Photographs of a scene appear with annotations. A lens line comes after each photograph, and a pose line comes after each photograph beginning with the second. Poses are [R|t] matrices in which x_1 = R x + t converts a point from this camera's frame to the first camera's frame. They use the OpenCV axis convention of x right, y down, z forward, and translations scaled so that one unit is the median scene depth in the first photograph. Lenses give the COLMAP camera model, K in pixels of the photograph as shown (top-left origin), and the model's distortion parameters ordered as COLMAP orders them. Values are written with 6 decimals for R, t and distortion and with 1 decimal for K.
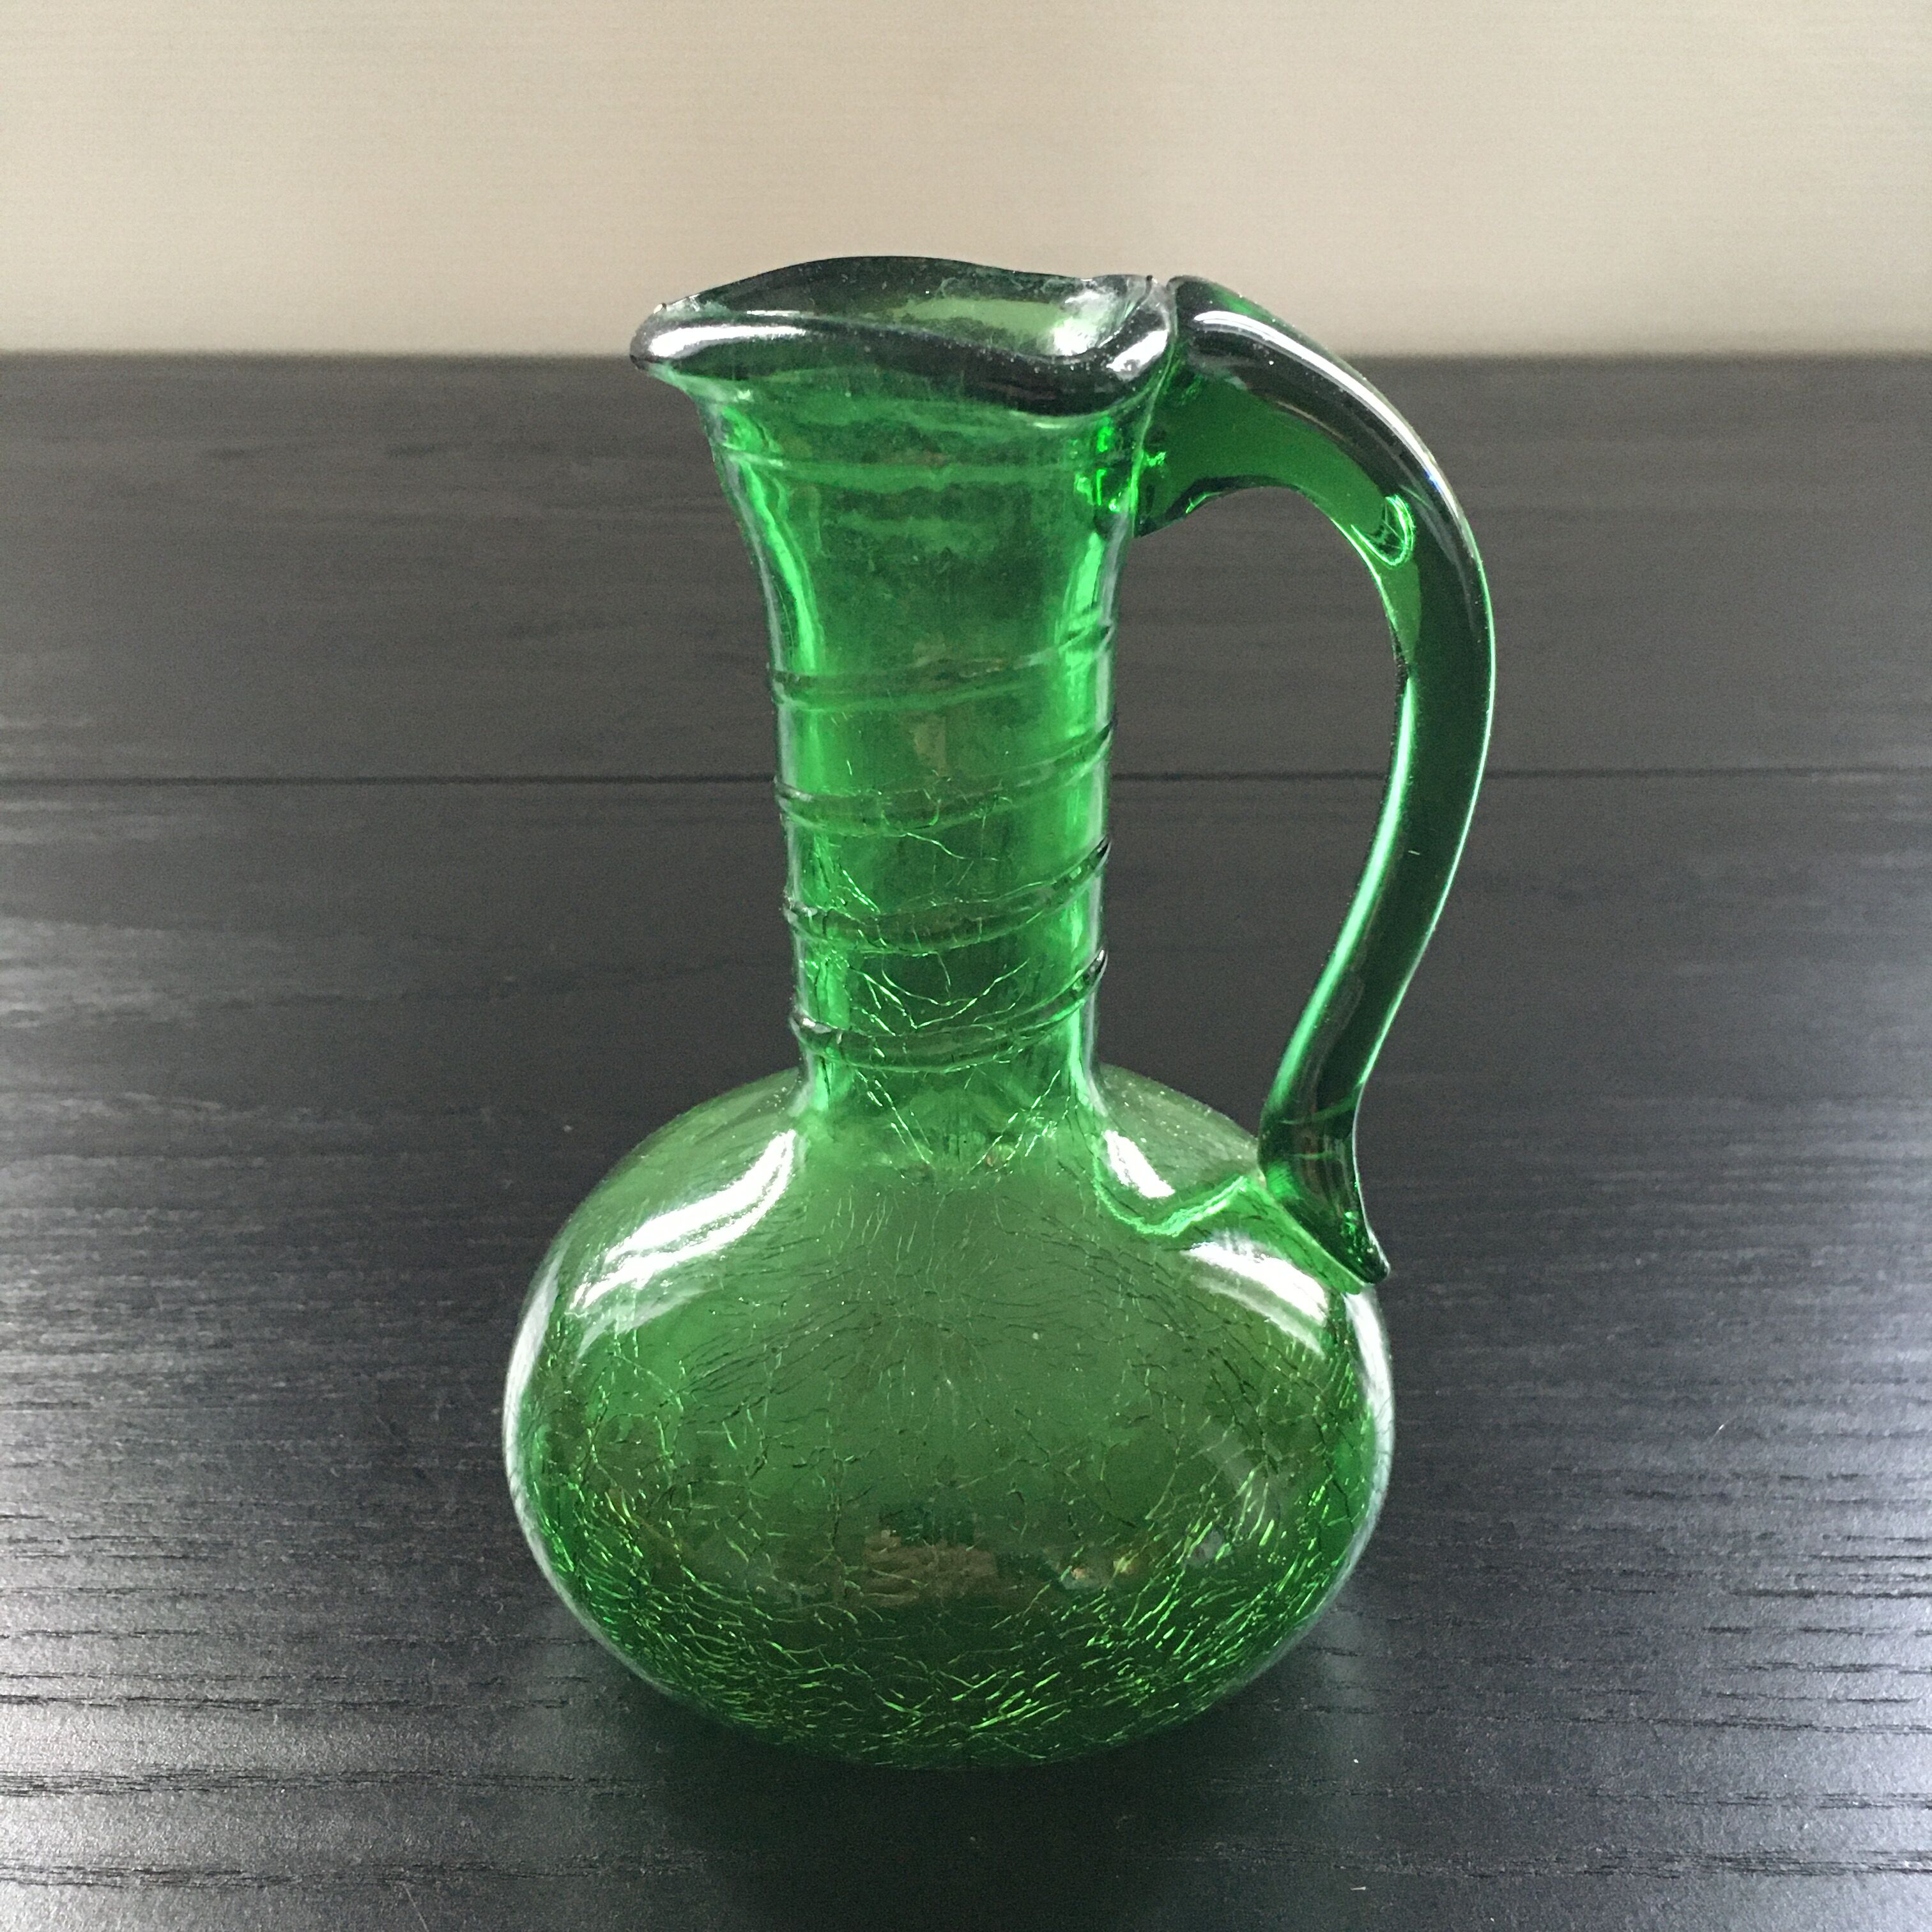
lens RADIAL K [[2321.7, 0, 977.2], [0, 2321.7, 955.0], [0, 0, 1]] dist [0.011913, 0.000000]
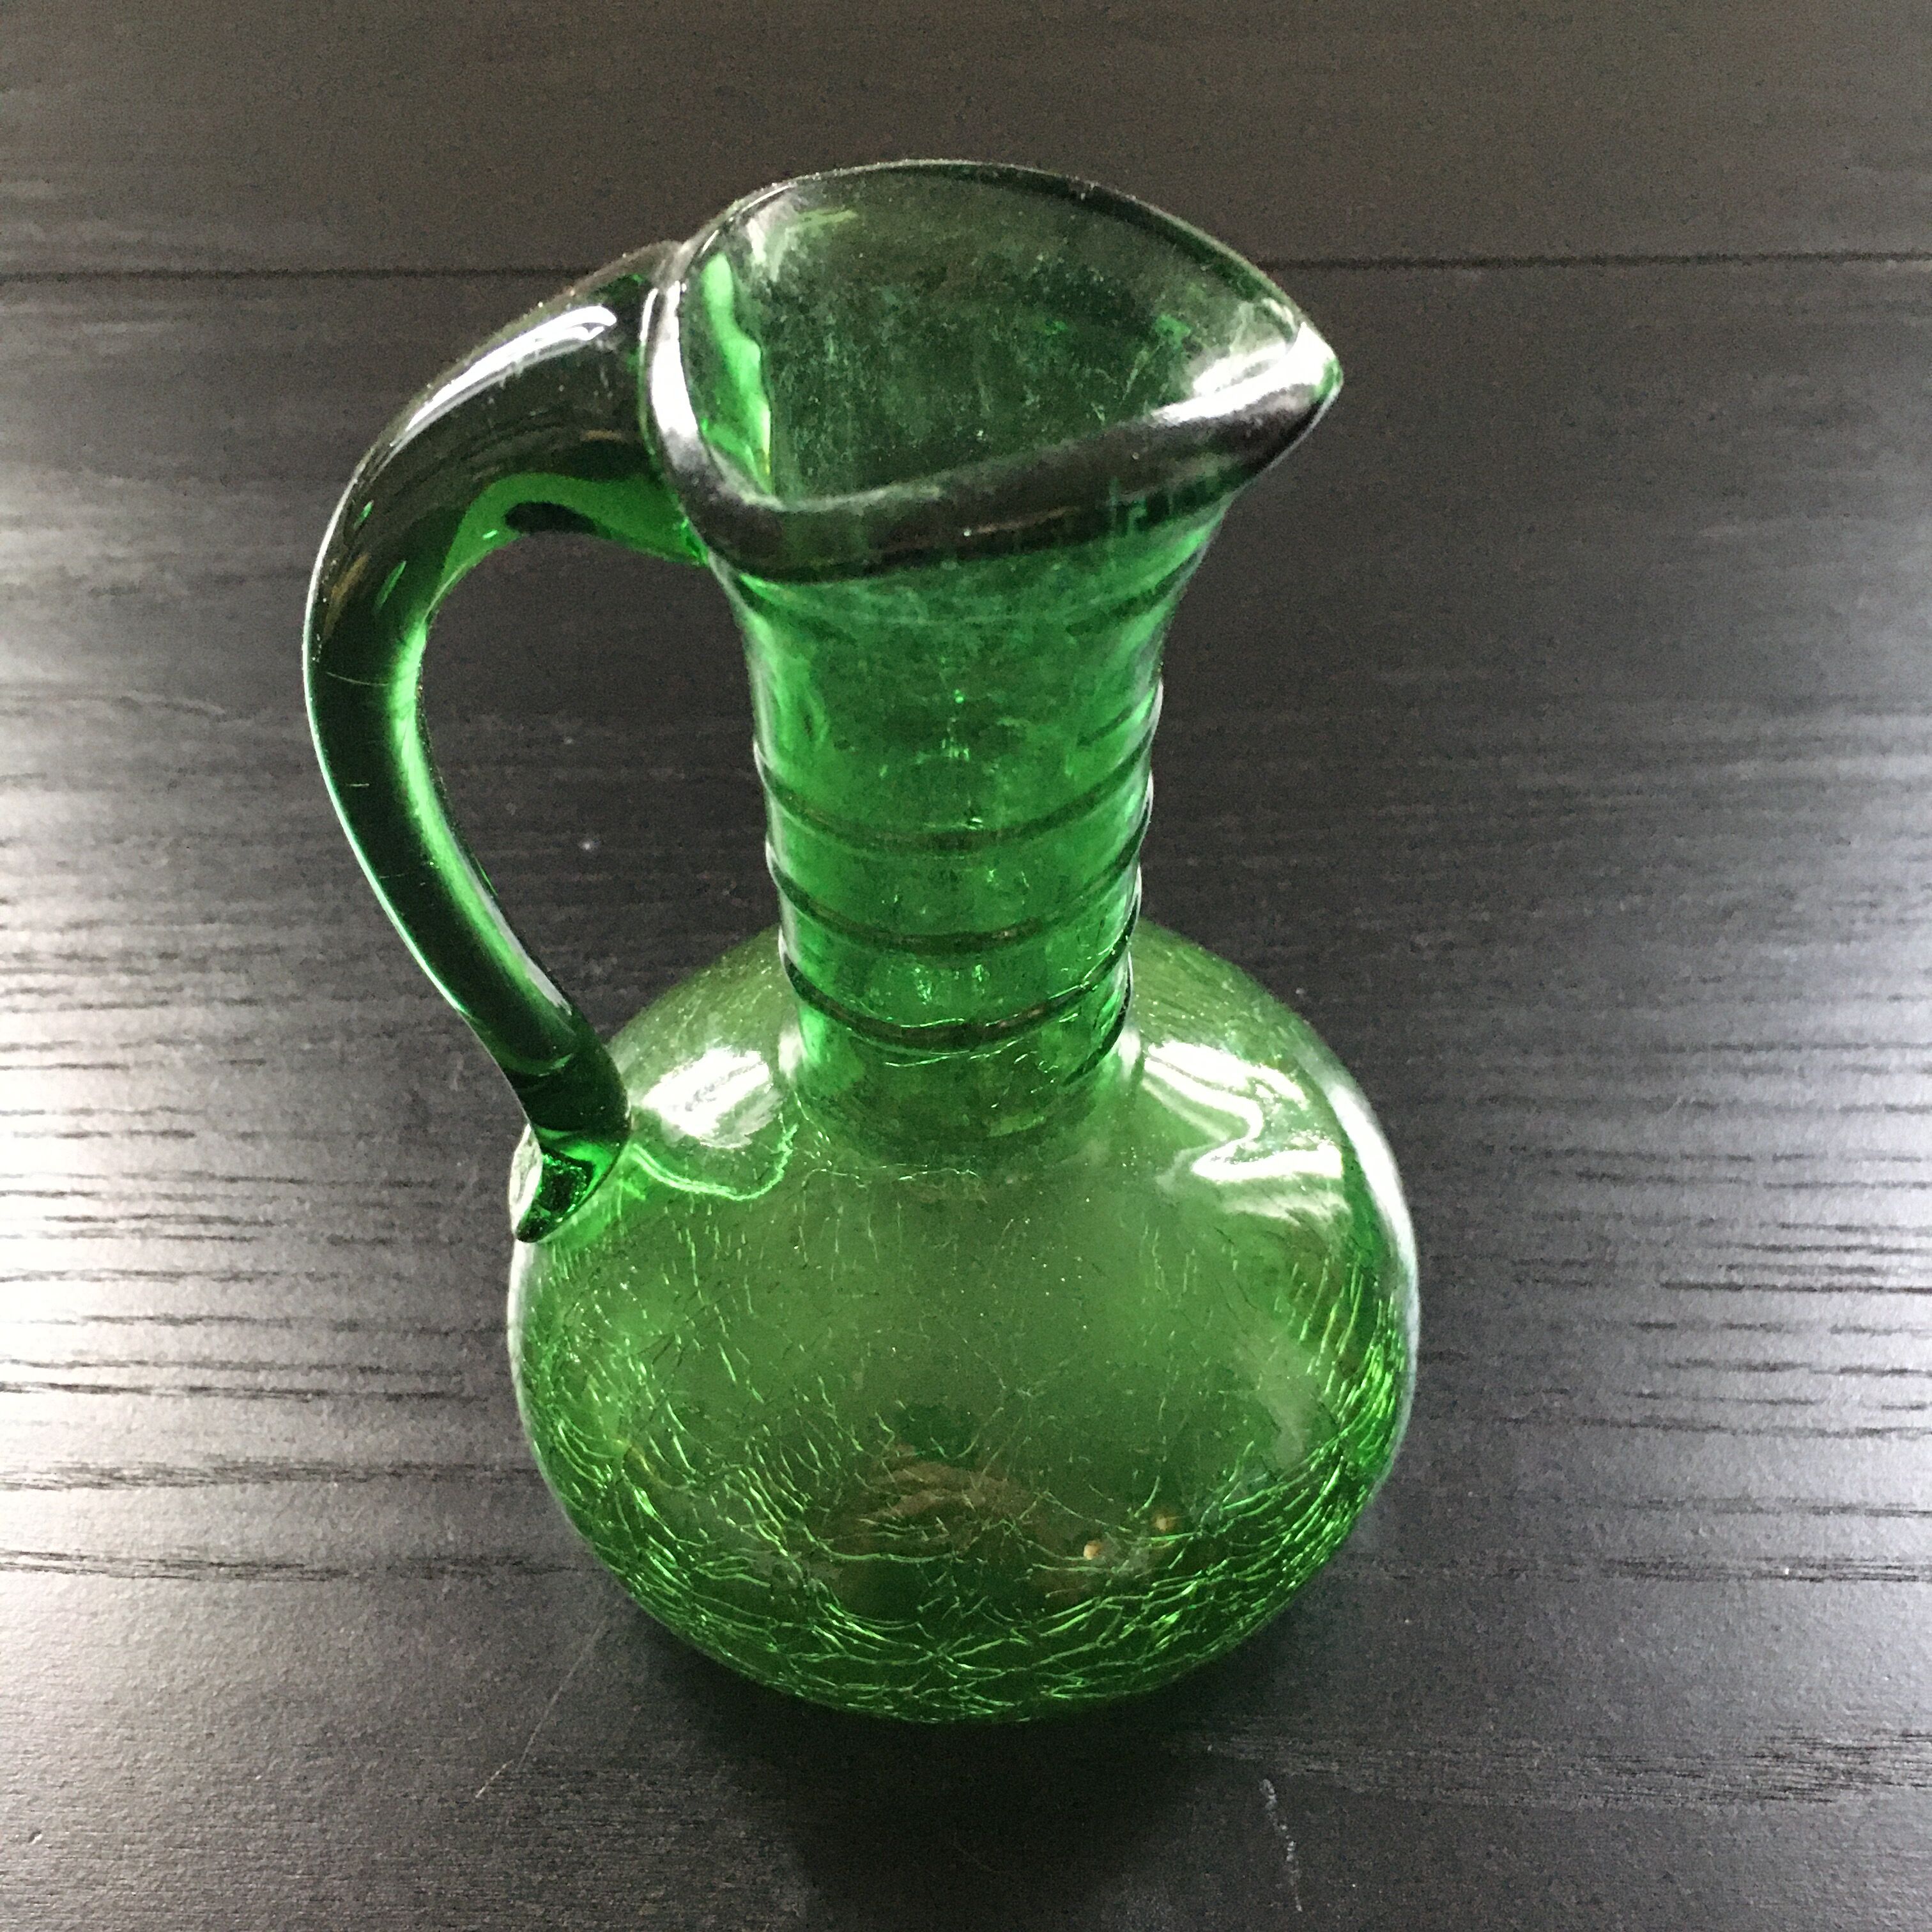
lens RADIAL K [[2321.7, 0, 981.2], [0, 2321.7, 971.0], [0, 0, 1]] dist [0.011913, 0.000000]
pose [[0.999762, 0.004006, -0.021440, 0.033134], [0.003280, 0.944192, 0.329378, -0.227689], [0.021562, -0.329370, 0.943955, 0.030596]]
